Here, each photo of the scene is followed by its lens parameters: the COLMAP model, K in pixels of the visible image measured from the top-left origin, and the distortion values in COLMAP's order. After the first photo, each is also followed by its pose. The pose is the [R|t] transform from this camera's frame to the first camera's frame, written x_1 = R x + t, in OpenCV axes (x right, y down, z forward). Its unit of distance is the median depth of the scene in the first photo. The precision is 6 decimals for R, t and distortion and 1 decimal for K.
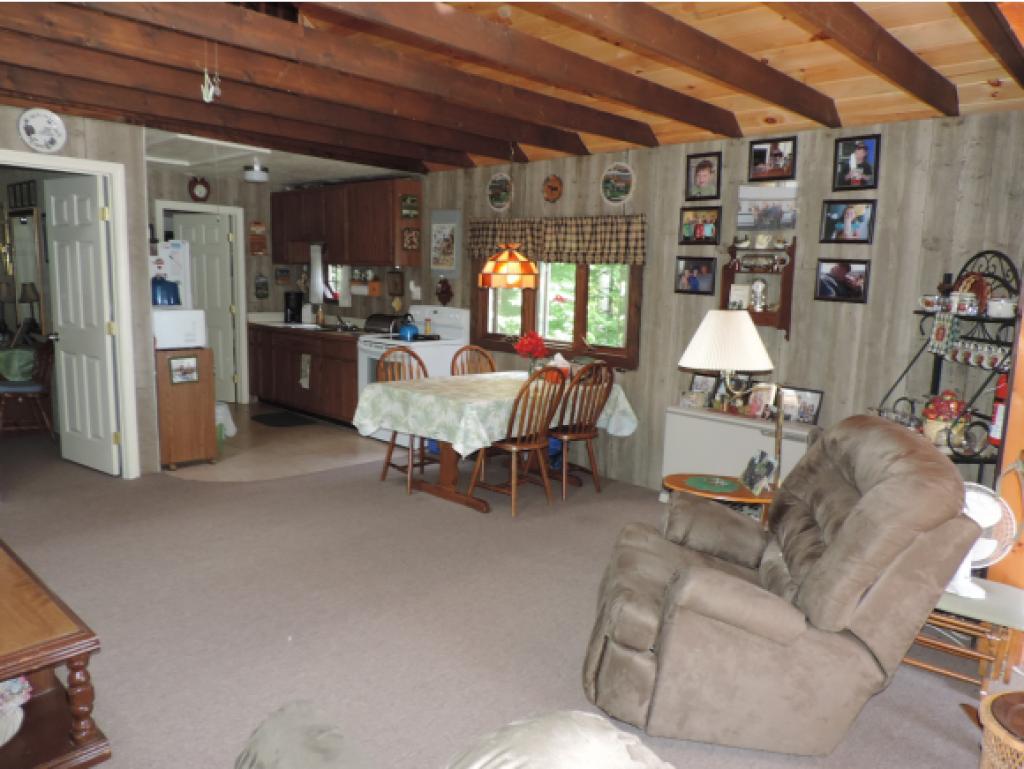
lens RADIAL K [[733.7, 0, 512.0], [0, 733.7, 384.5], [0, 0, 1]] dist [-0.009500, -0.002218]
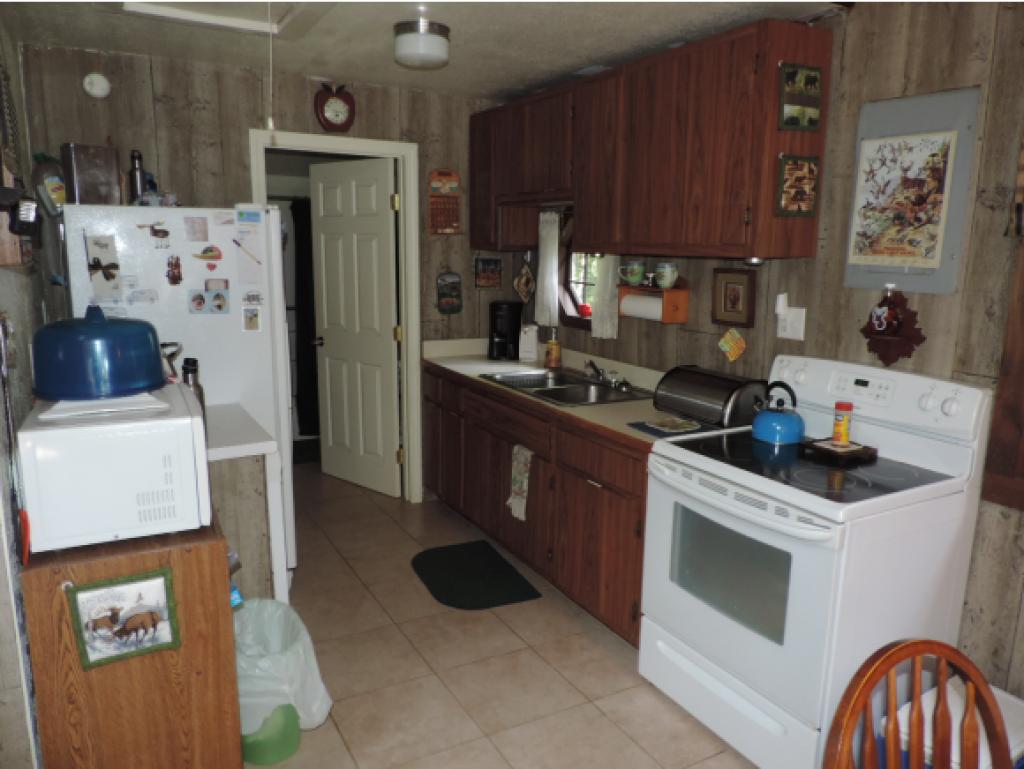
lens RADIAL K [[733.7, 0, 512.0], [0, 733.7, 384.5], [0, 0, 1]] dist [-0.009500, -0.002218]
pose [[0.954686, 0.042914, -0.294503, -0.154341], [-0.032809, 0.998694, 0.039168, -0.100634], [0.295800, -0.027731, 0.954847, 0.564903]]
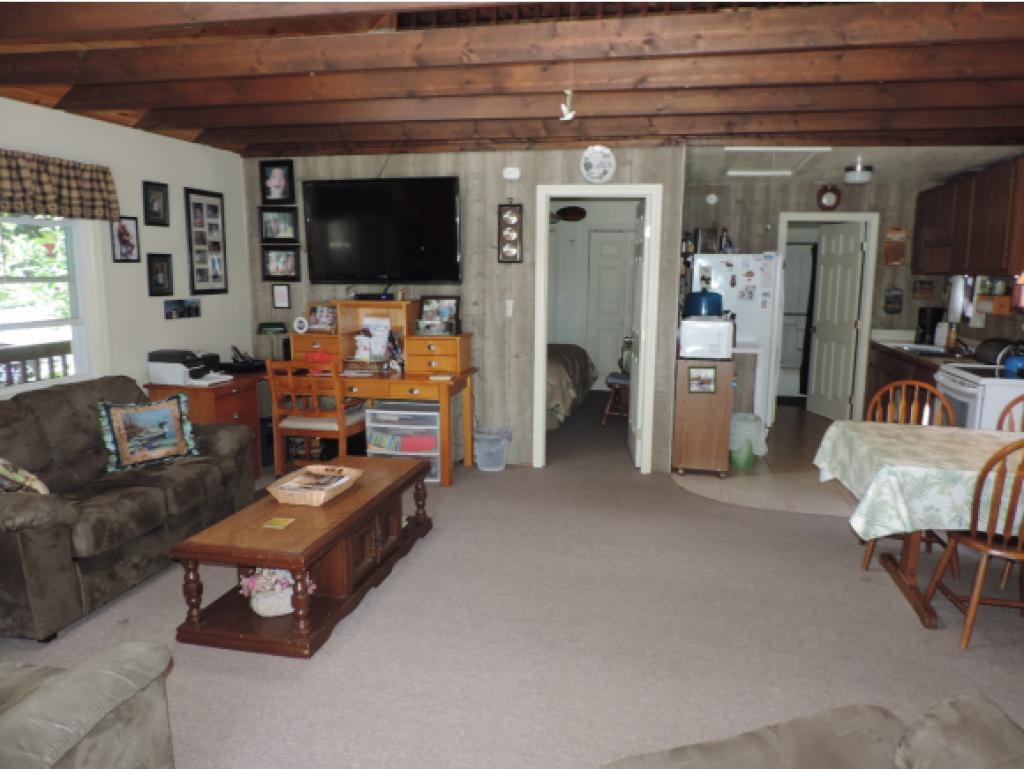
lens RADIAL K [[733.7, 0, 512.0], [0, 733.7, 384.5], [0, 0, 1]] dist [-0.009500, -0.002218]
pose [[0.505843, 0.113623, -0.855110, 0.216140], [-0.128219, 0.990179, 0.055721, -0.027143], [0.853043, 0.081456, 0.515444, 0.186834]]
